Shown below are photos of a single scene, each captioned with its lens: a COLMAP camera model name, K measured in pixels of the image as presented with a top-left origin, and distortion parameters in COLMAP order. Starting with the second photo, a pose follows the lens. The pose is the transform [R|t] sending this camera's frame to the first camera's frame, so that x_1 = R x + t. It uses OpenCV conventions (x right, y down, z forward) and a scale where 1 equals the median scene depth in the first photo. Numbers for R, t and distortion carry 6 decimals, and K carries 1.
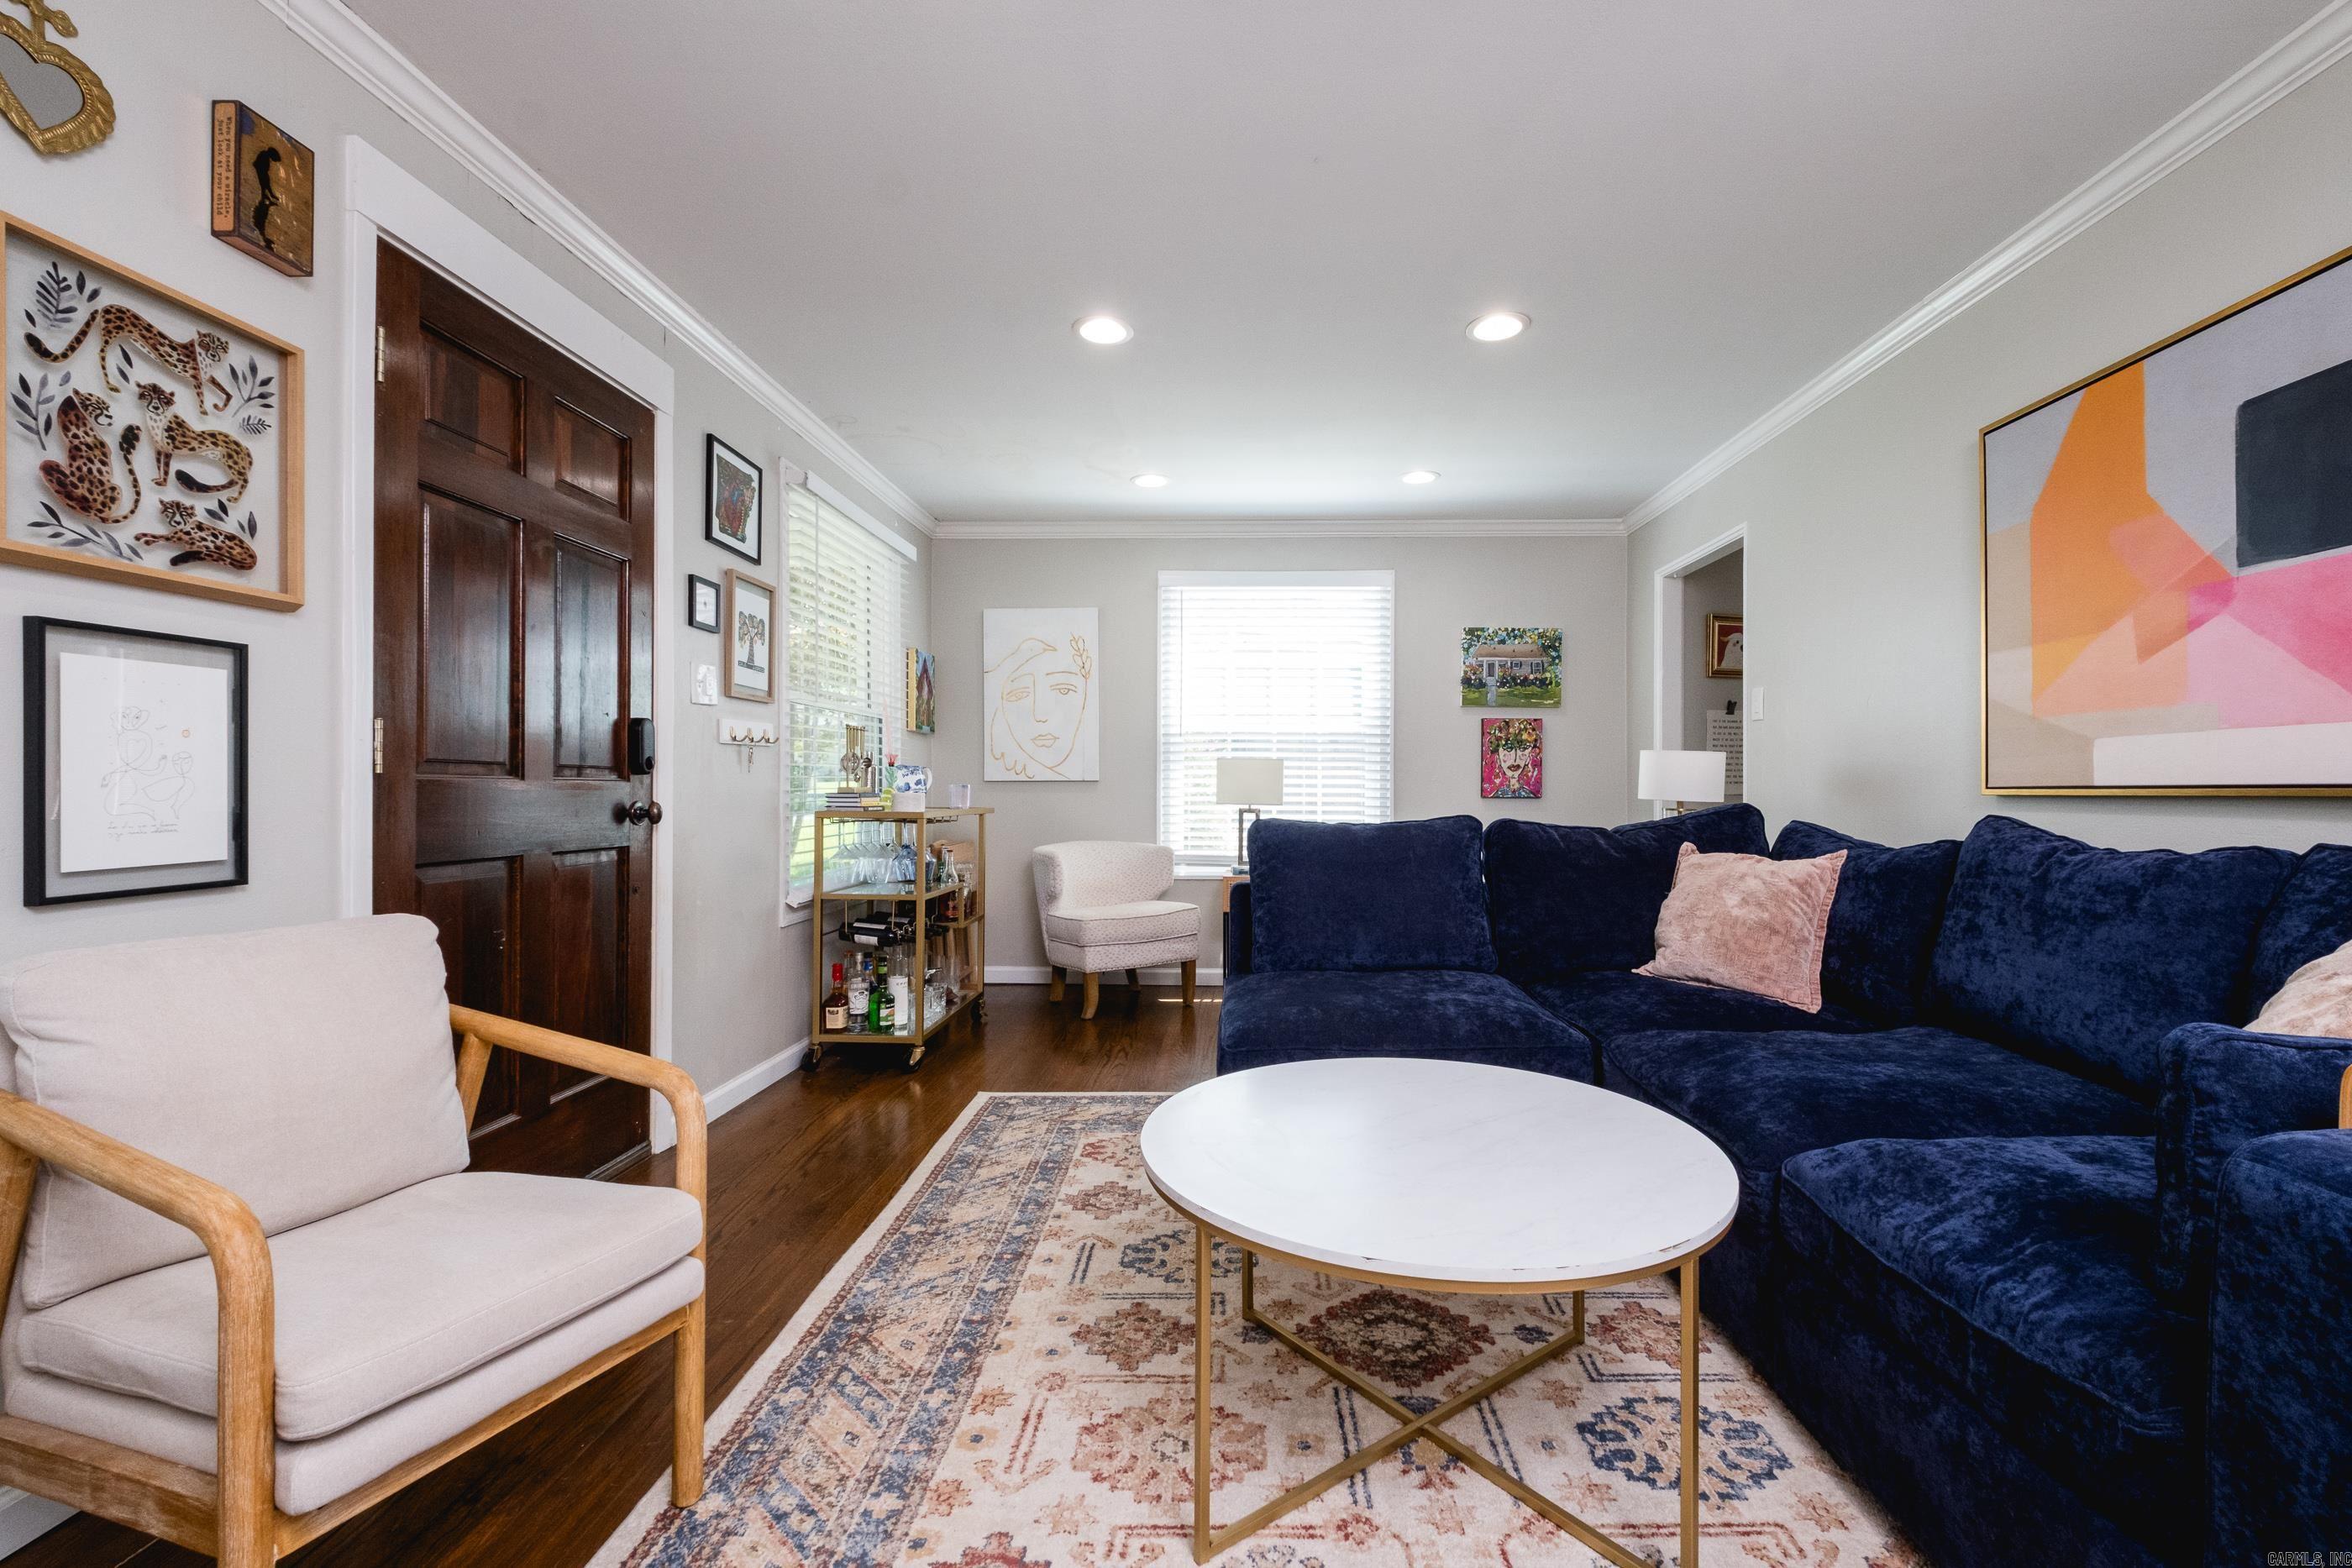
lens RADIAL K [[1031.6, 0, 1256.2], [0, 1031.6, 816.8], [0, 0, 1]] dist [0.006297, -0.003684]
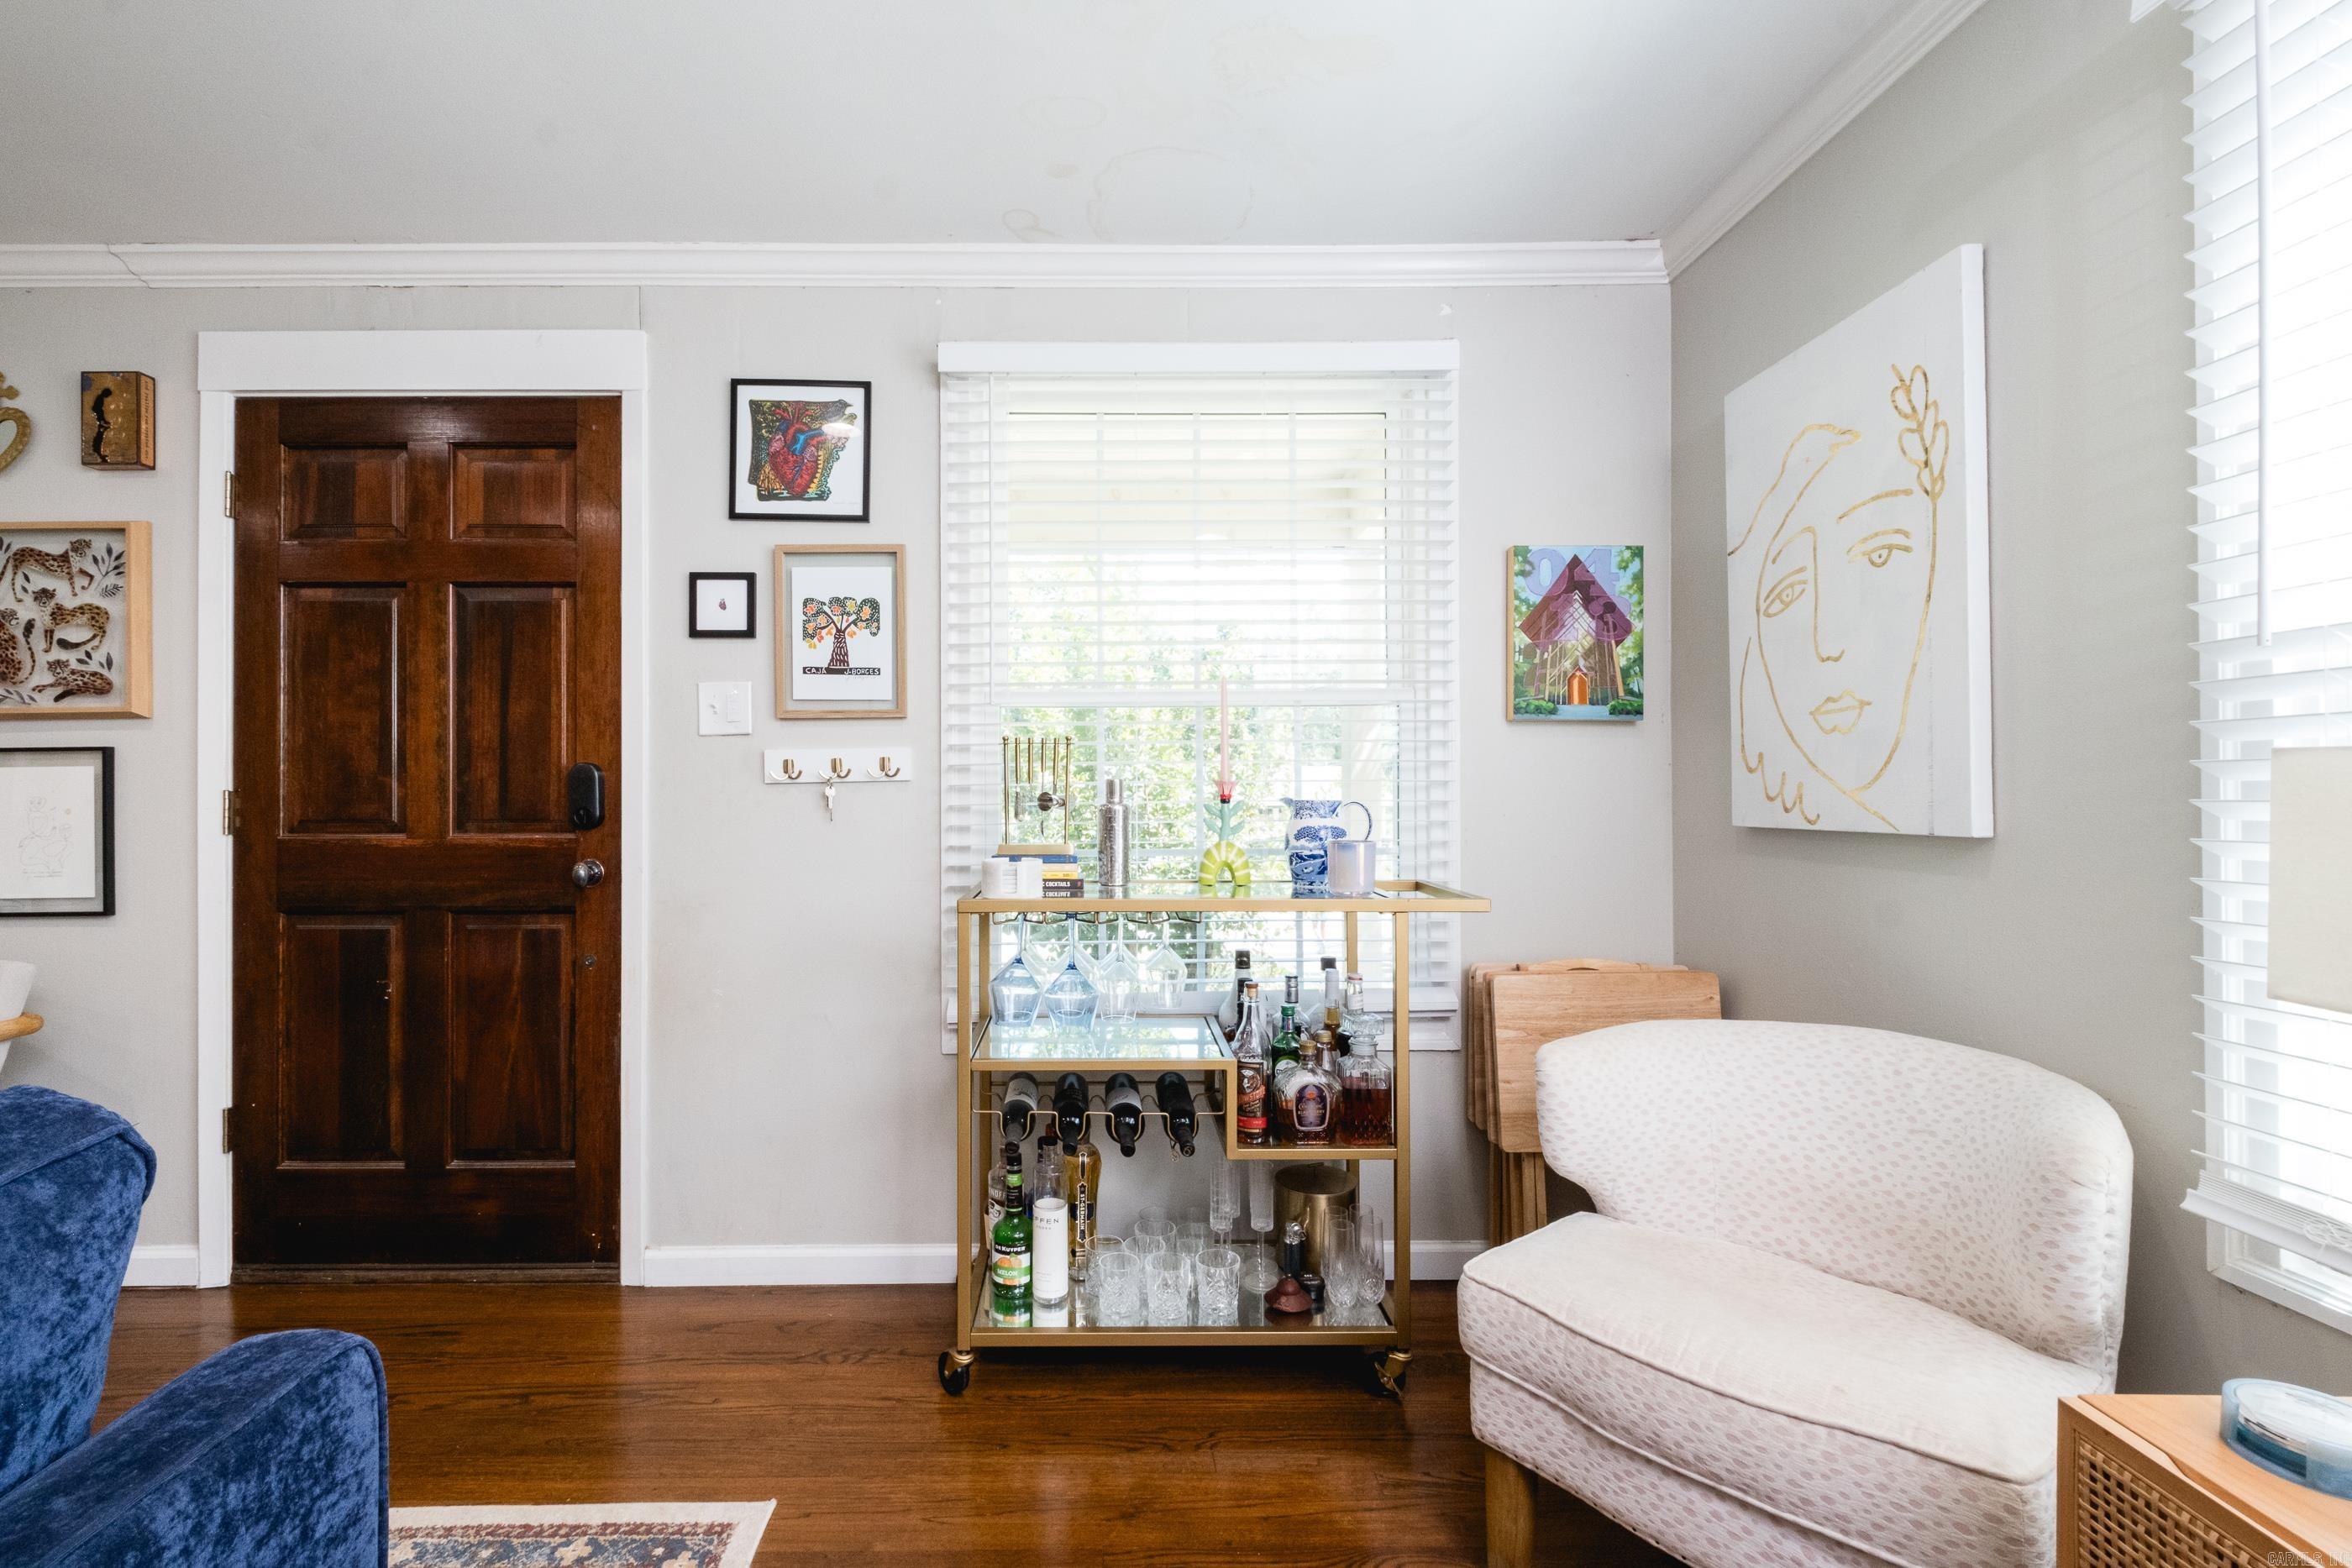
lens RADIAL K [[1031.6, 0, 1054.1], [0, 1031.6, 783.2], [0, 0, 1]] dist [0.006297, -0.003684]
pose [[-0.018391, -0.009617, -0.999785, 0.409412], [-0.023169, 0.999689, -0.009190, -0.132112], [0.999562, 0.022995, -0.018608, 2.298562]]
